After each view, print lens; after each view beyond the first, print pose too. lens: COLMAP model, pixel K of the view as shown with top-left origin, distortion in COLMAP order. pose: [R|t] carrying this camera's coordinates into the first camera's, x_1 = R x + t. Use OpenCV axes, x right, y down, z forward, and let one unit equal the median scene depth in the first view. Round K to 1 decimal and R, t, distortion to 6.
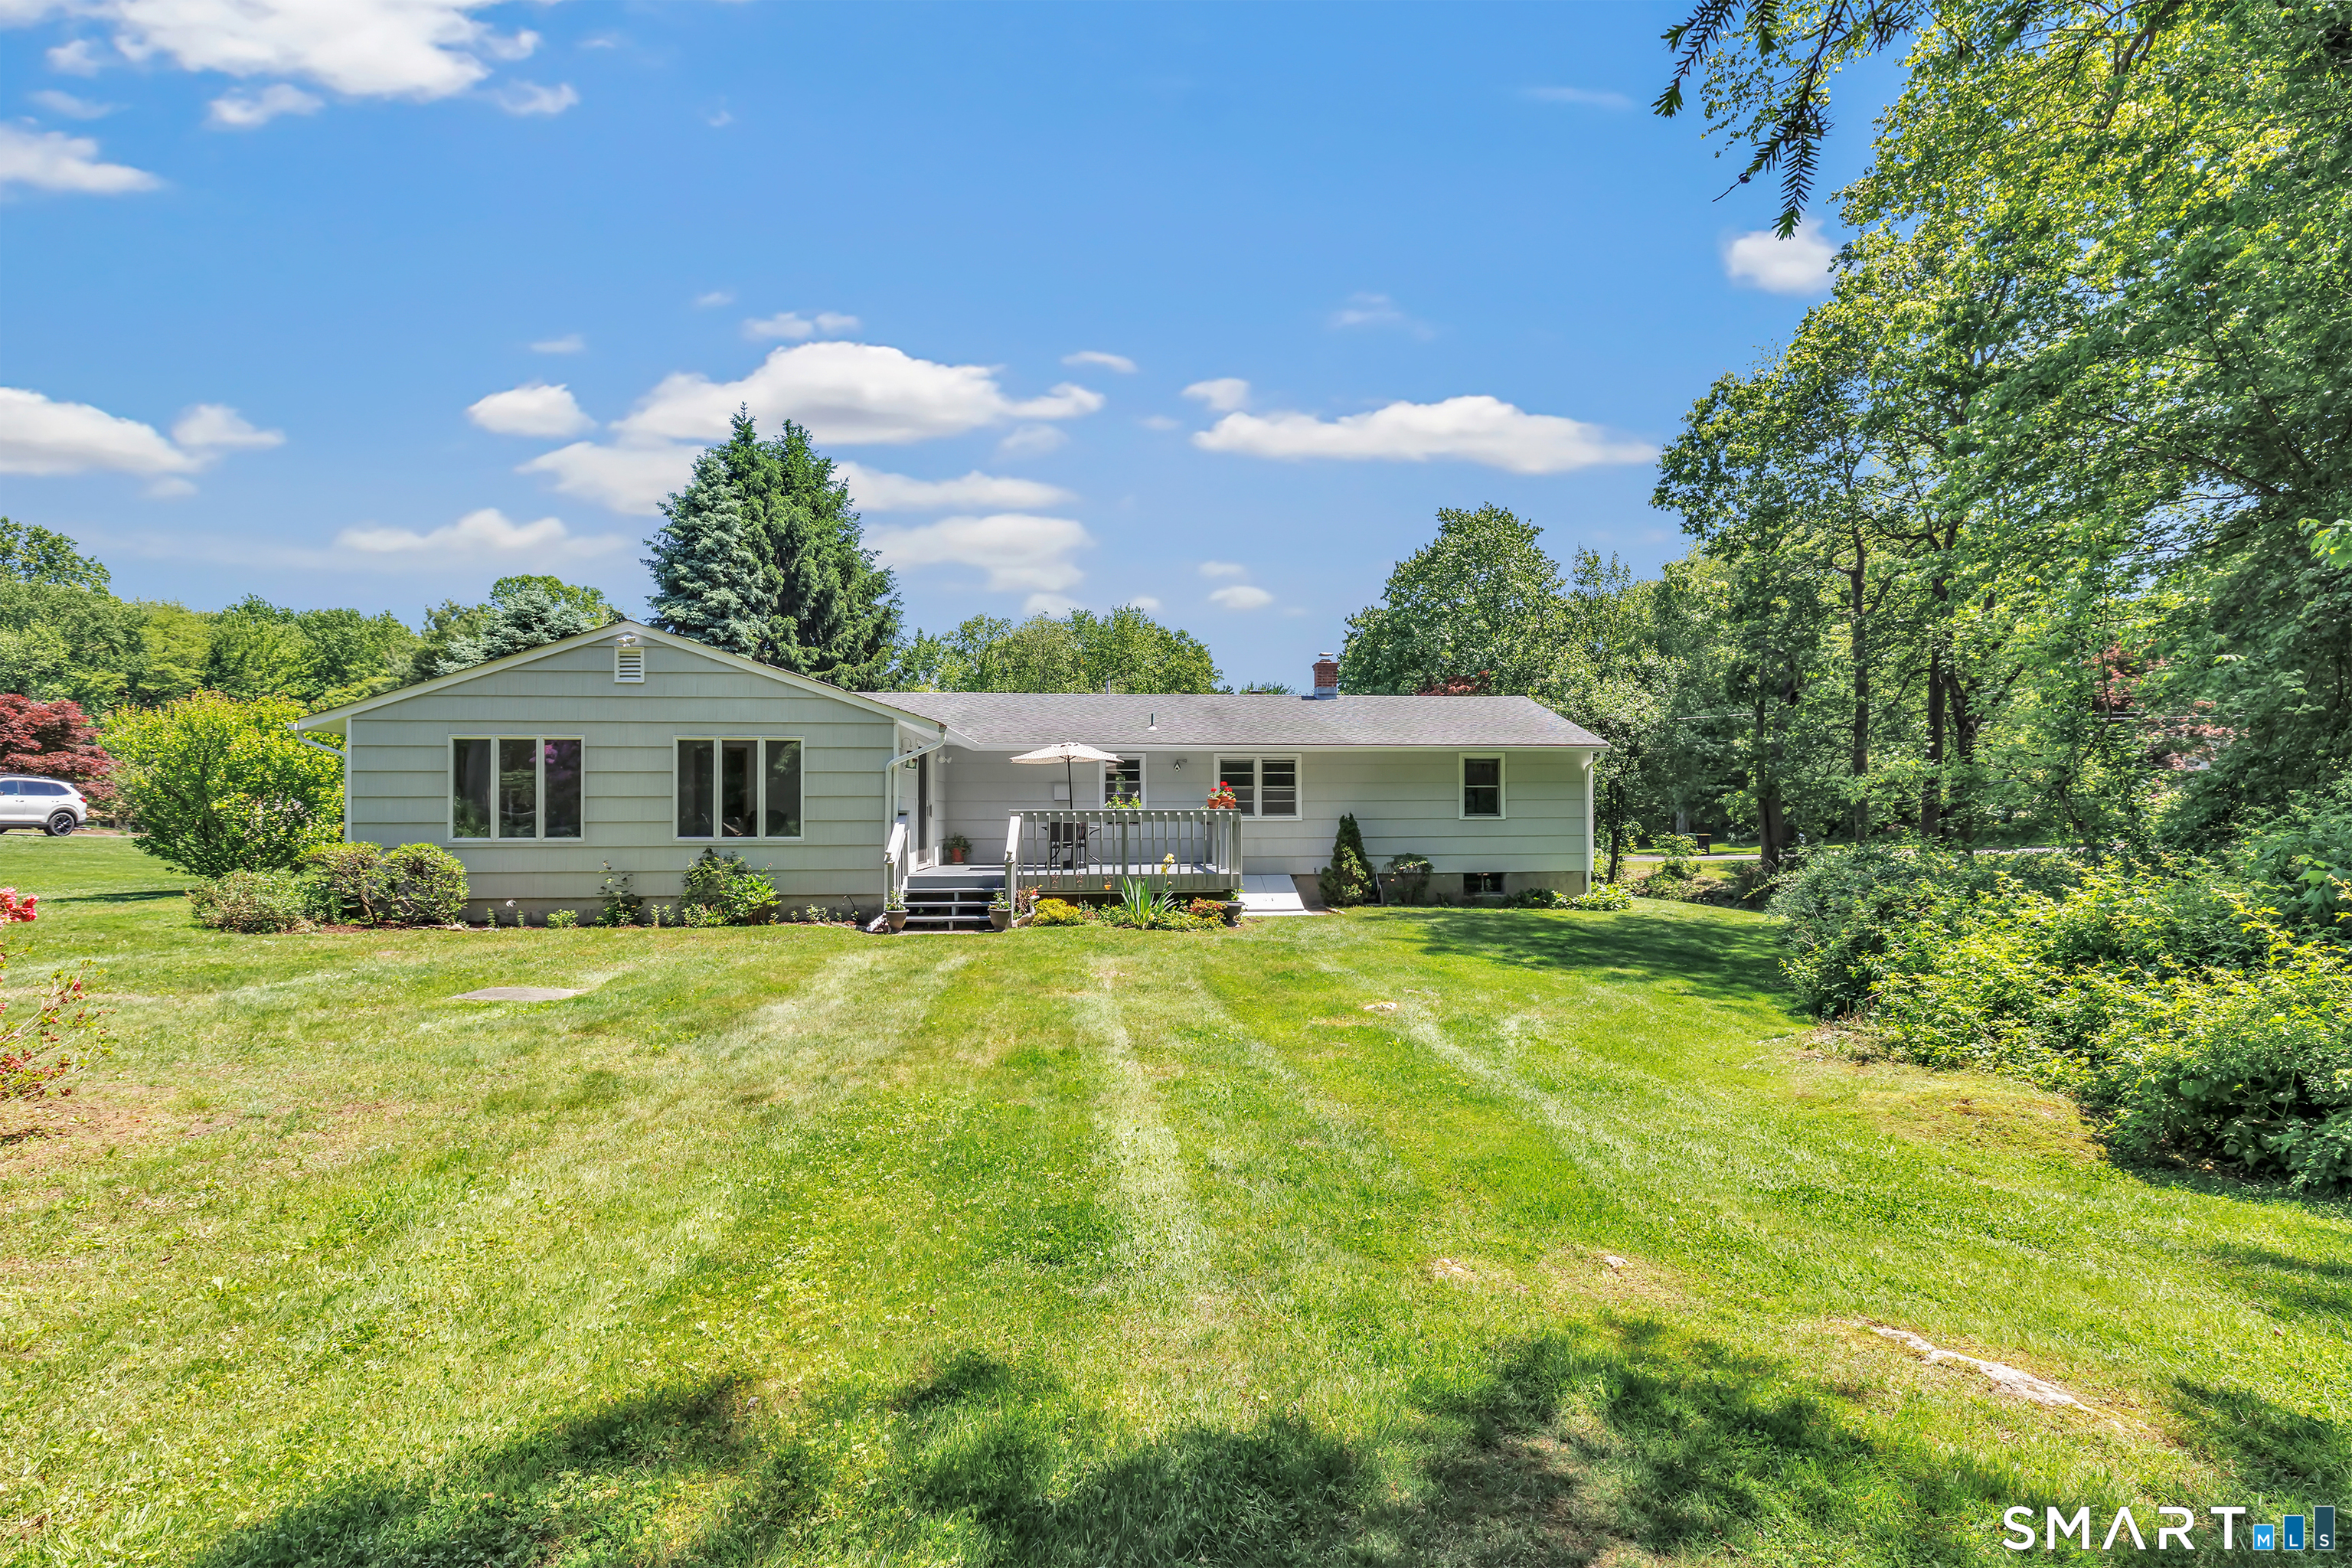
lens RADIAL K [[1052.9, 0, 1165.0], [0, 1052.9, 770.0], [0, 0, 1]] dist [-0.001861, -0.000331]
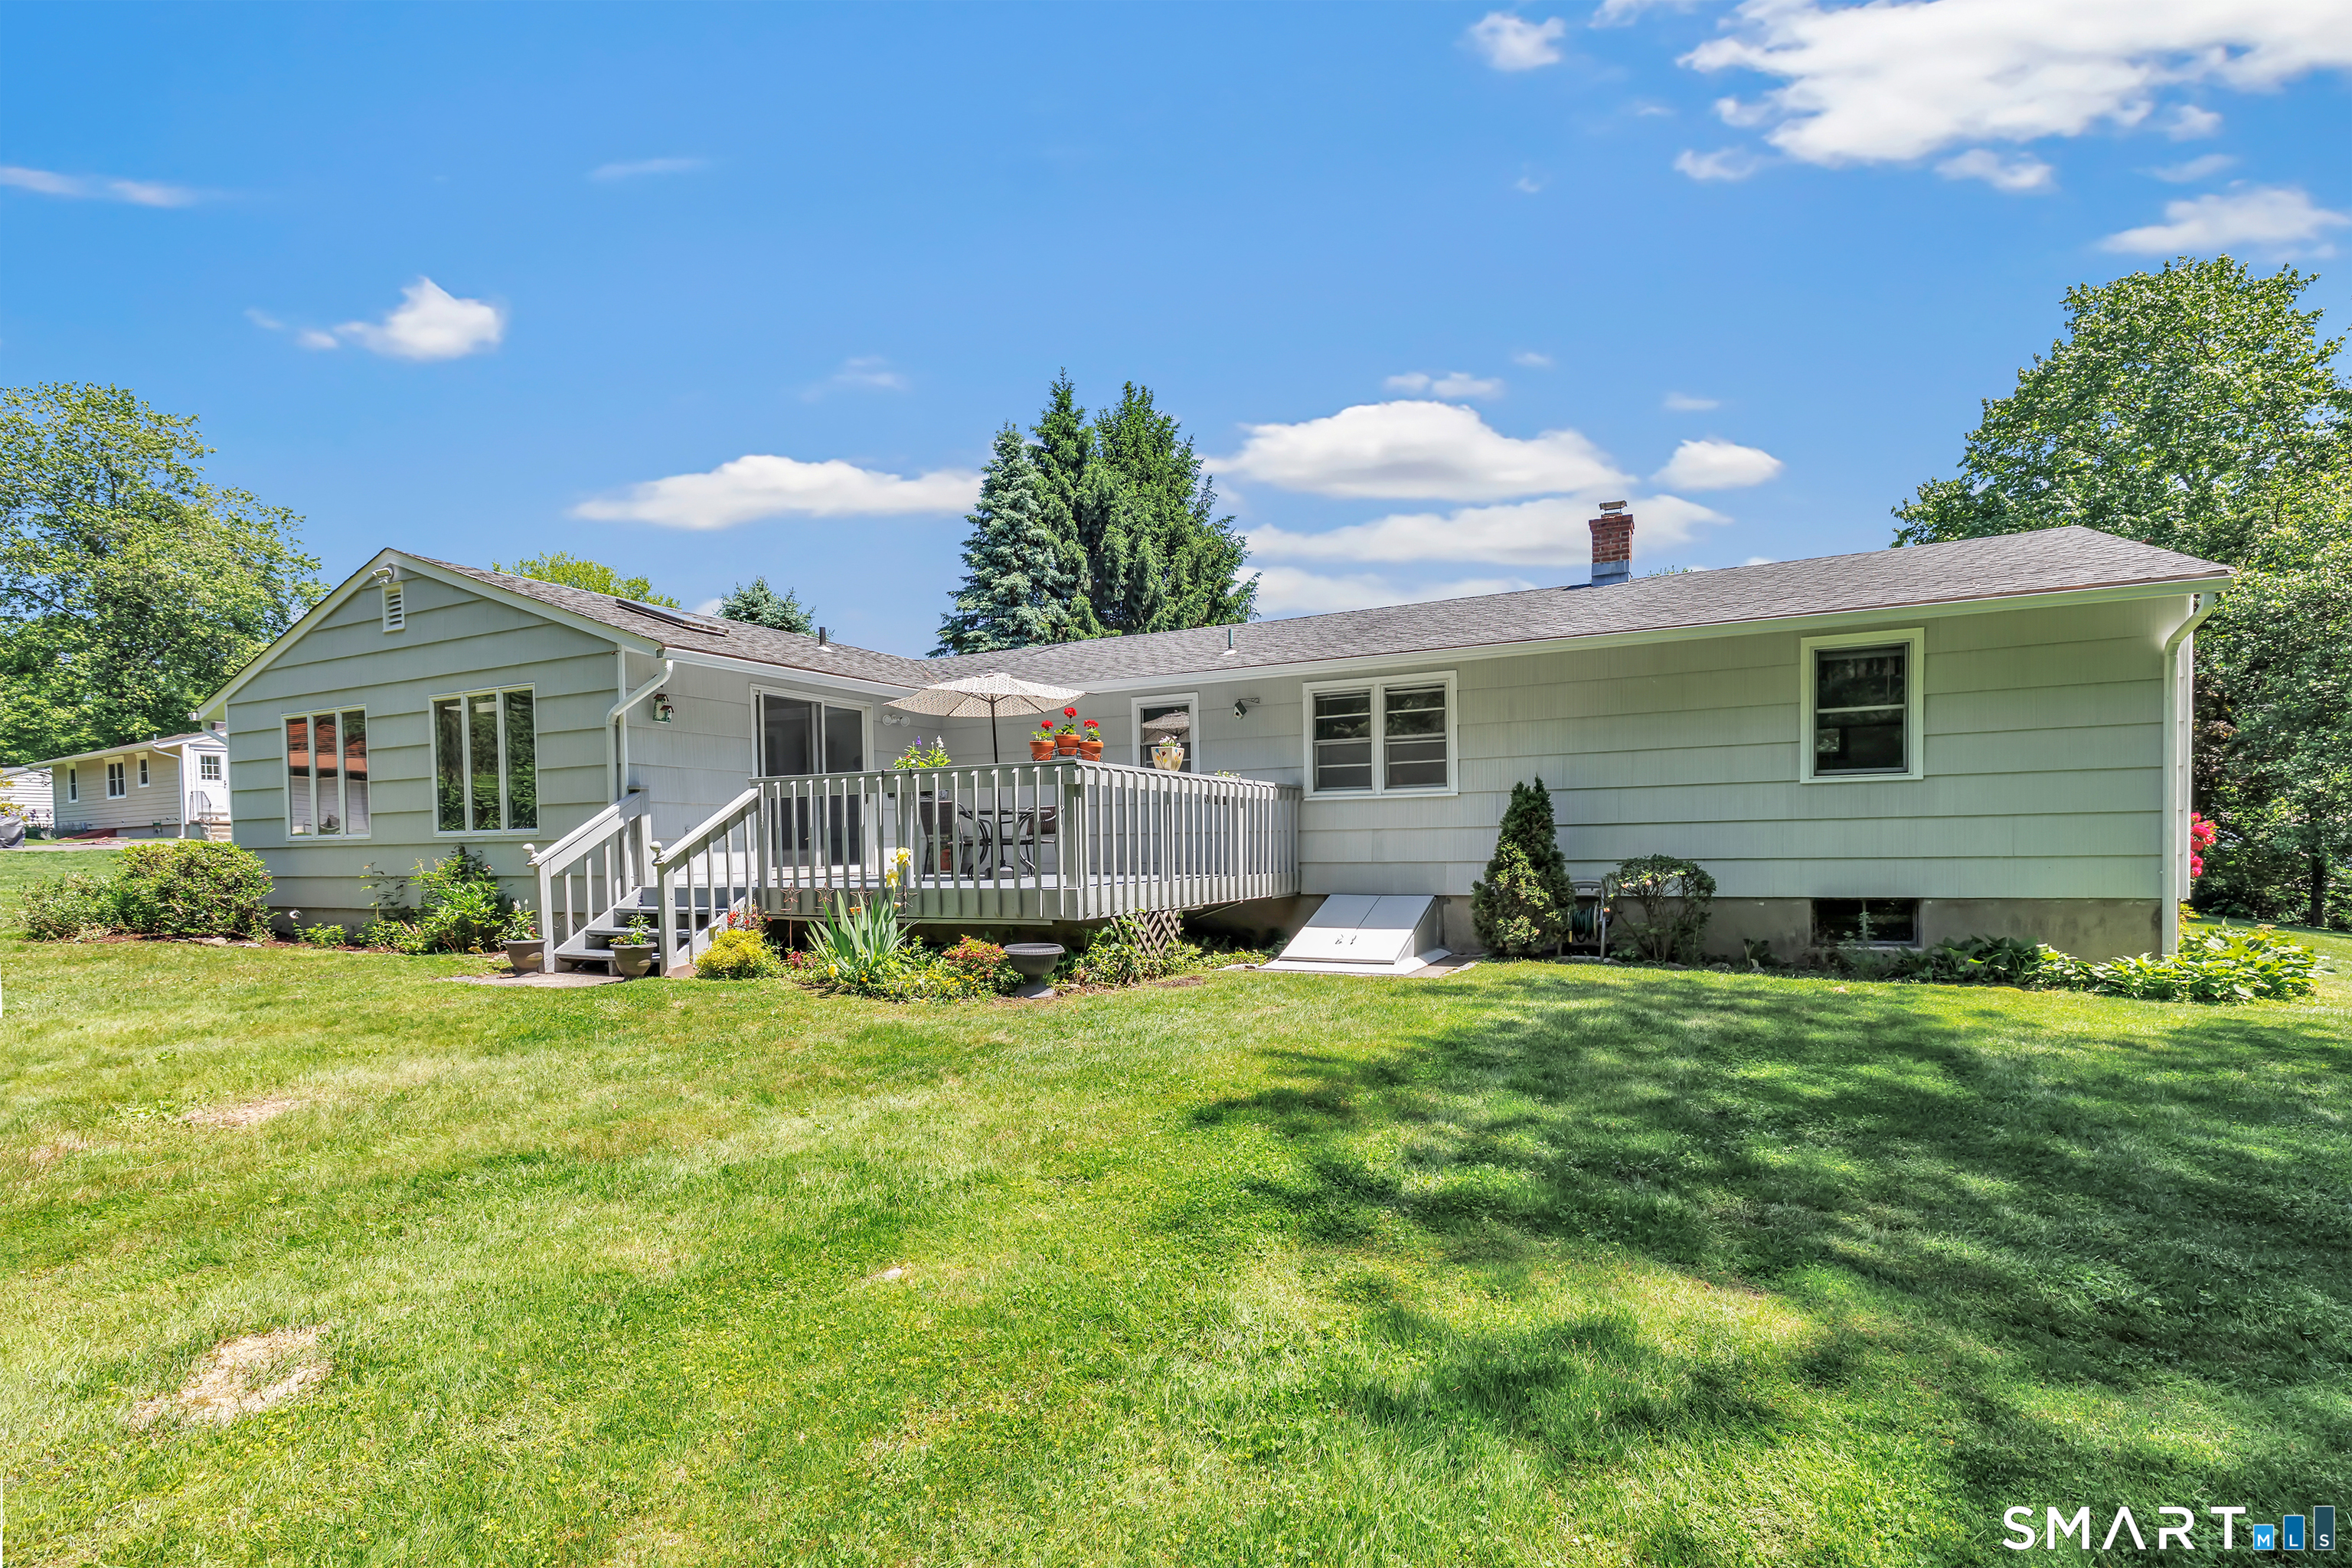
lens RADIAL K [[1064.8, 0, 1170.6], [0, 1064.8, 861.4], [0, 0, 1]] dist [-0.001377, -0.000225]
pose [[0.864163, -0.000163, -0.503211, 0.276249], [0.035365, 0.997547, 0.060410, 0.043246], [0.501967, -0.070000, 0.862049, 0.454024]]
